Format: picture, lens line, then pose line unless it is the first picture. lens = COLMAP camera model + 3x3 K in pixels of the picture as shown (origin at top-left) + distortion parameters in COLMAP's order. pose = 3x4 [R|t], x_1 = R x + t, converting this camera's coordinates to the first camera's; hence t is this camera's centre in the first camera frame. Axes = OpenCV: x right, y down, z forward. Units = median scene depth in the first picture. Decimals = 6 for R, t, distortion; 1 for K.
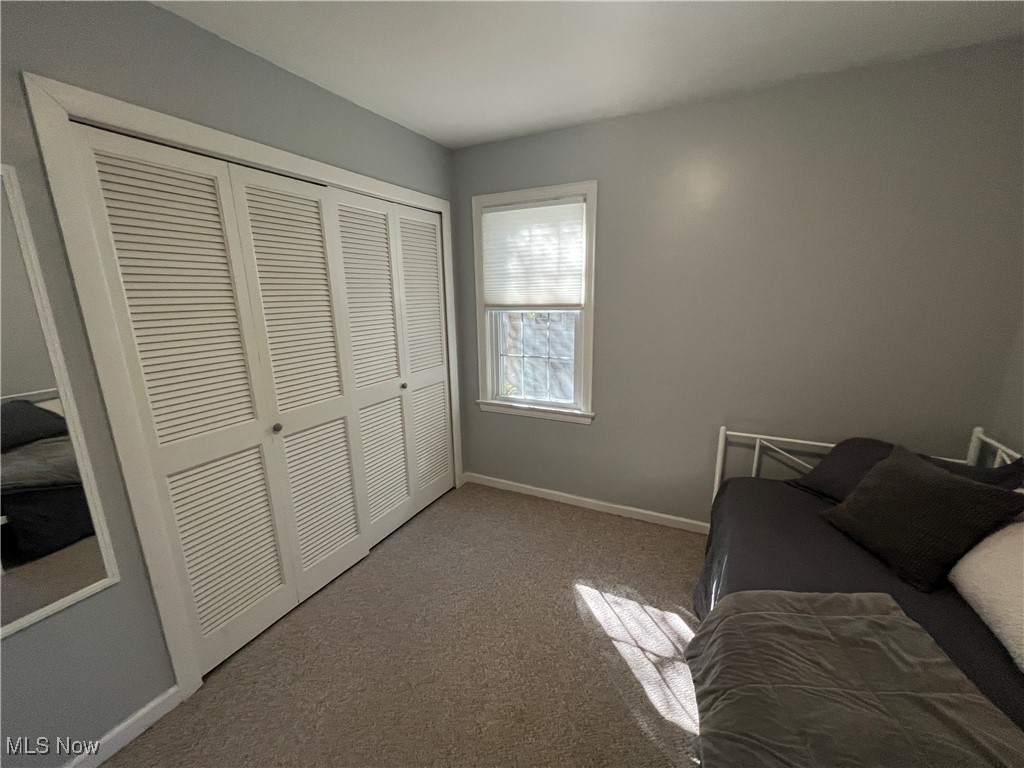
lens RADIAL K [[407.8, 0, 512.0], [0, 407.8, 384.0], [0, 0, 1]] dist [-0.001100, -0.000243]
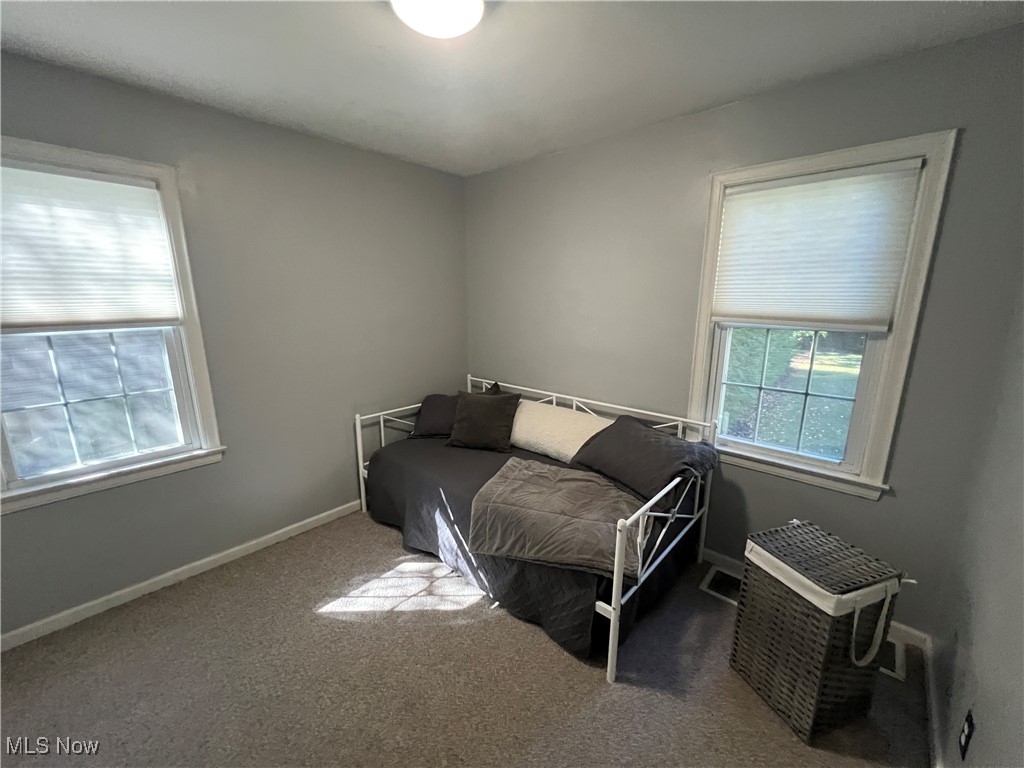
lens RADIAL K [[407.8, 0, 512.0], [0, 407.8, 384.0], [0, 0, 1]] dist [-0.001100, -0.000243]
pose [[0.274704, -0.188181, 0.942935, -0.473065], [0.206194, 0.969377, 0.133388, -0.049060], [-0.939160, 0.157786, 0.305093, 0.189144]]
